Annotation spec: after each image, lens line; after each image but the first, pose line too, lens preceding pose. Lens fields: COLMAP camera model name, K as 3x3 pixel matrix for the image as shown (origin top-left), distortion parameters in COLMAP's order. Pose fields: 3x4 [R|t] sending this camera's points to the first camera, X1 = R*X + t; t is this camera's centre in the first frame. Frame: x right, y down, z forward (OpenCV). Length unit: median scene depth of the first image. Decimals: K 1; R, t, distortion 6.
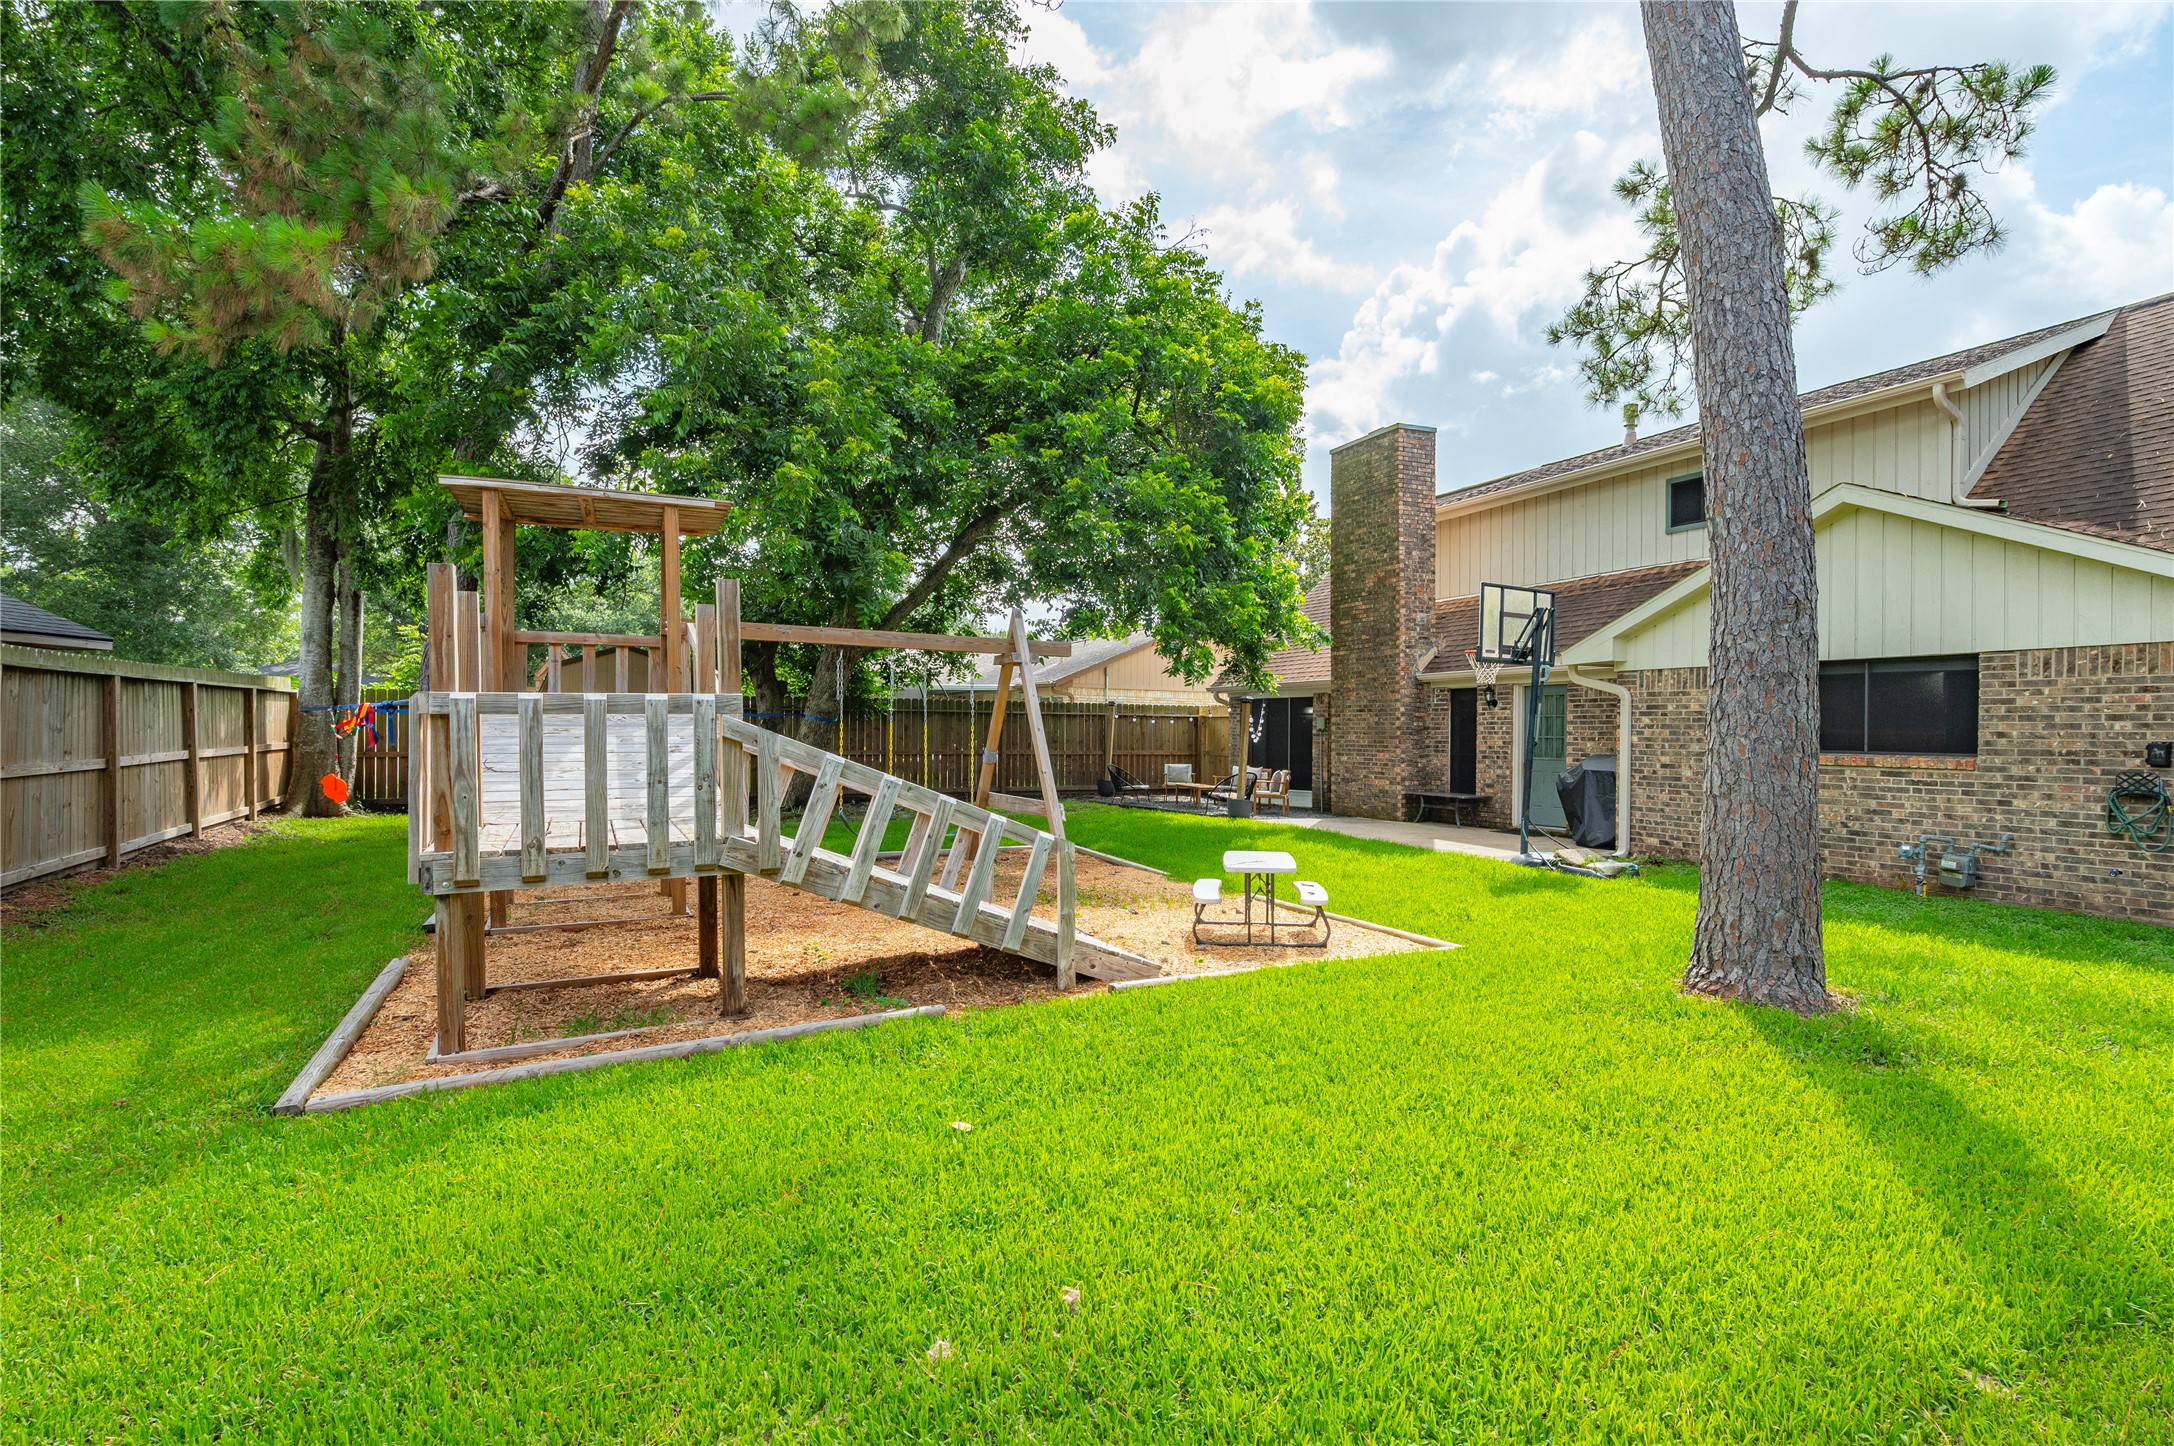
lens RADIAL K [[990.8, 0, 1087.0], [0, 990.8, 744.6], [0, 0, 1]] dist [-0.009298, -0.000678]
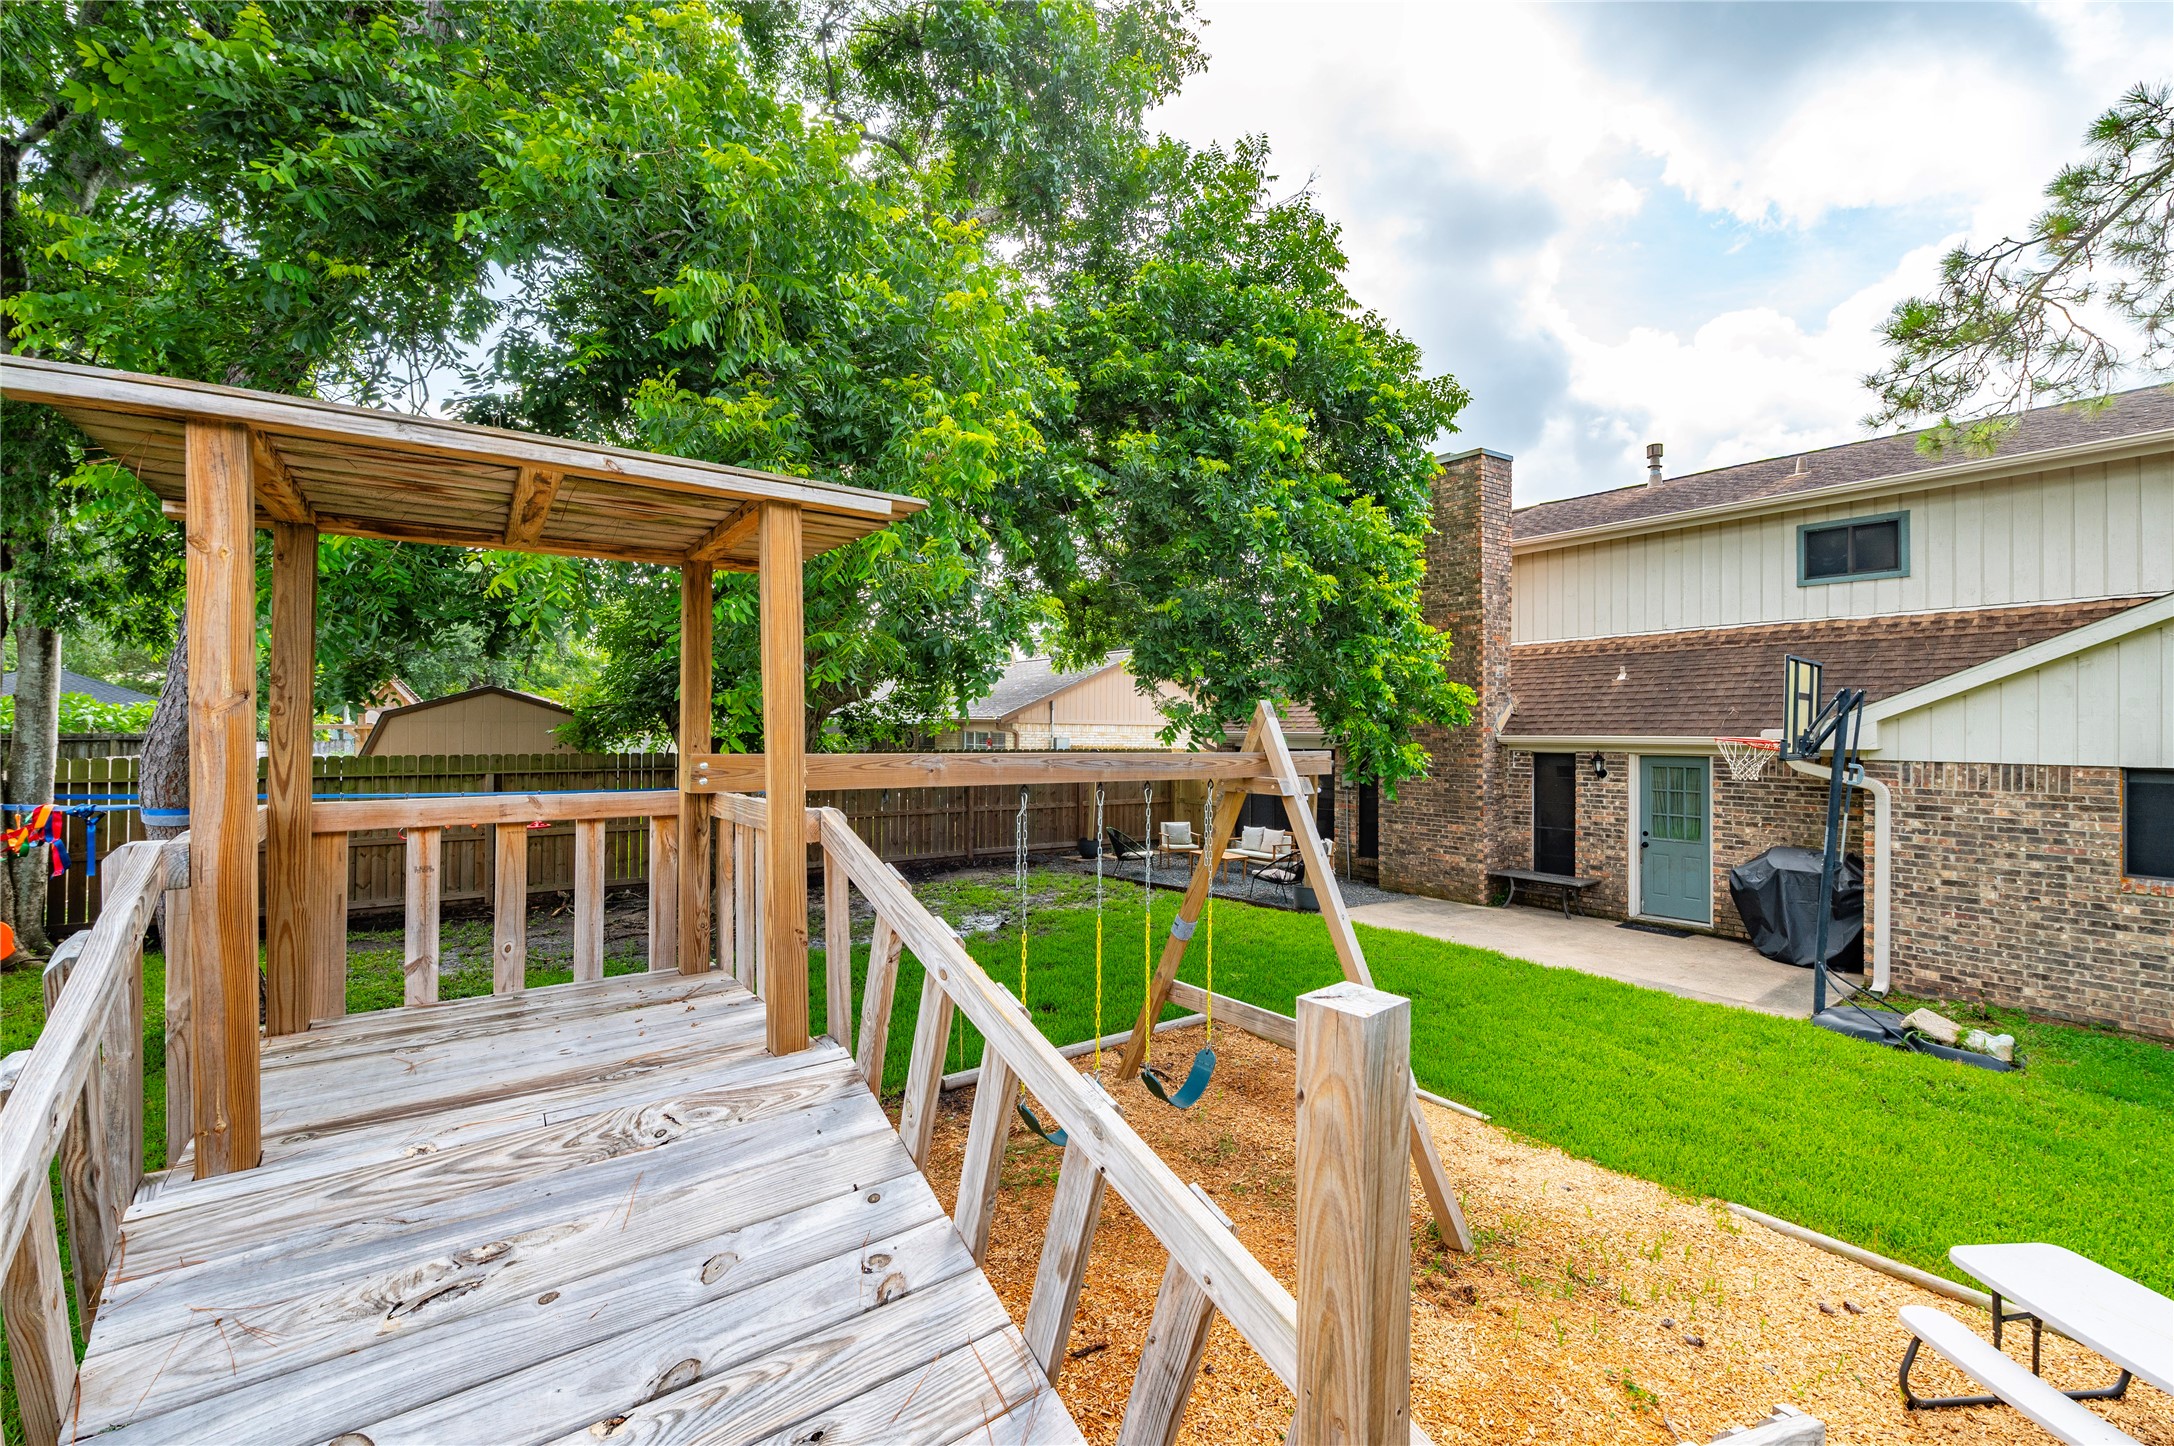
lens RADIAL K [[909.3, 0, 1086.5], [0, 909.3, 720.4], [0, 0, 1]] dist [-0.007480, 0.000258]
pose [[0.982481, -0.000690, 0.186364, -0.173993], [0.004685, 0.999769, -0.020996, -0.069996], [-0.186306, 0.021502, 0.982256, 0.283733]]
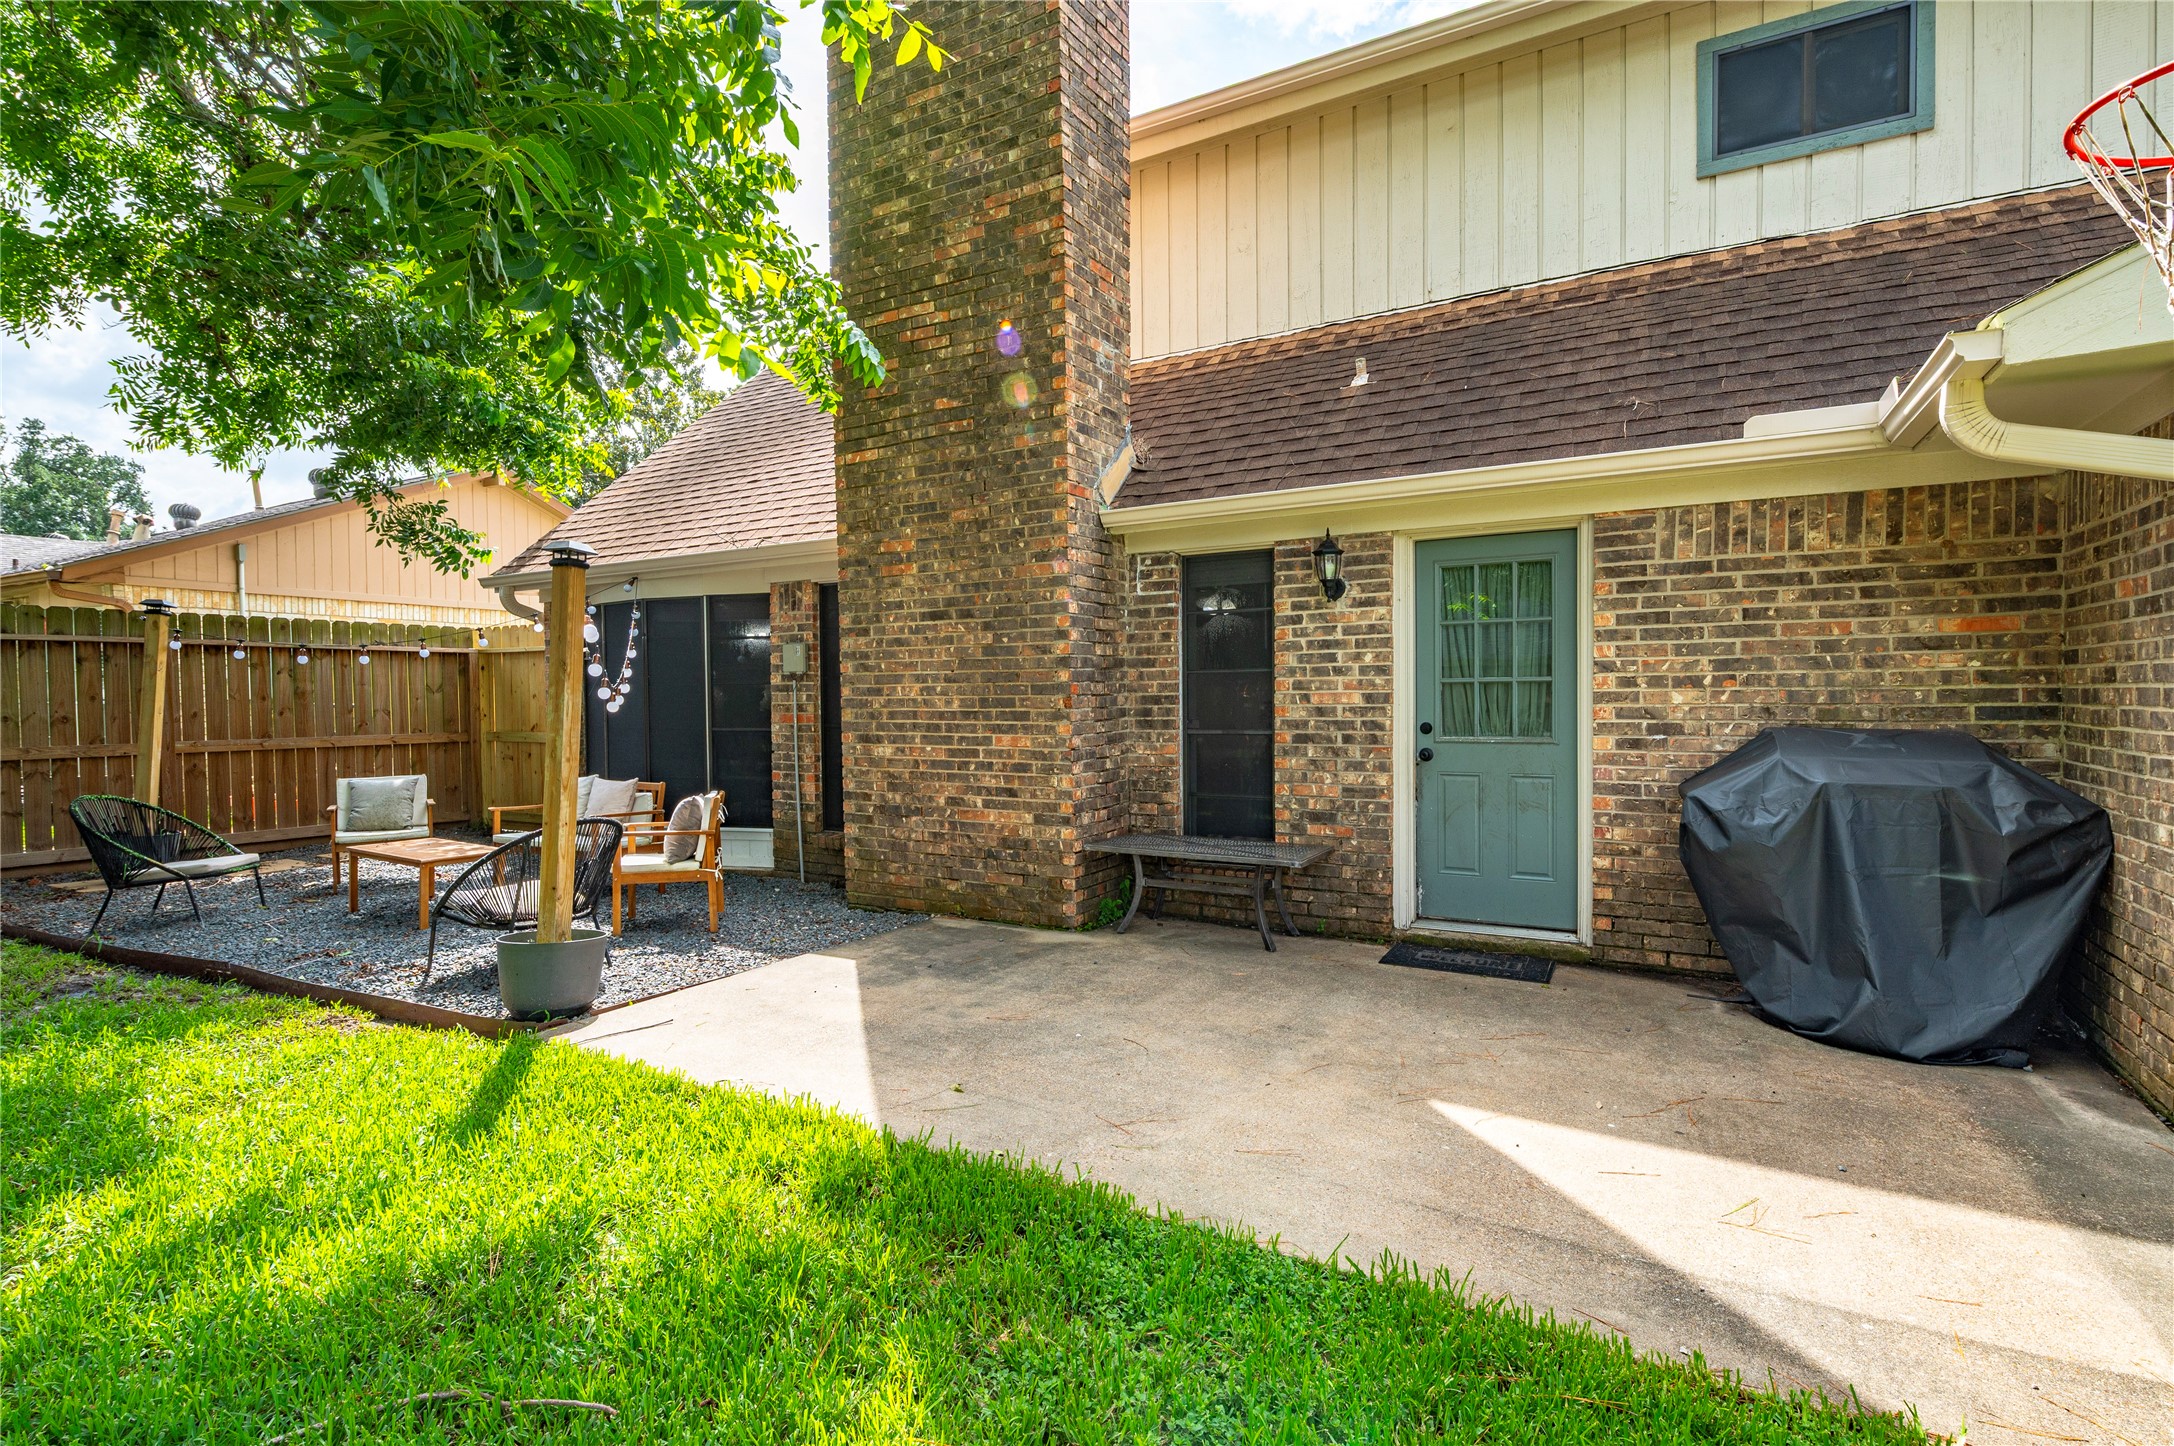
lens RADIAL K [[1005.9, 0, 1118.9], [0, 1005.9, 709.7], [0, 0, 1]] dist [-0.005333, -0.000383]
pose [[0.812943, -0.025779, 0.581772, 0.127368], [0.023028, 0.999661, 0.012118, -0.003829], [-0.581887, 0.003546, 0.813262, 0.710277]]
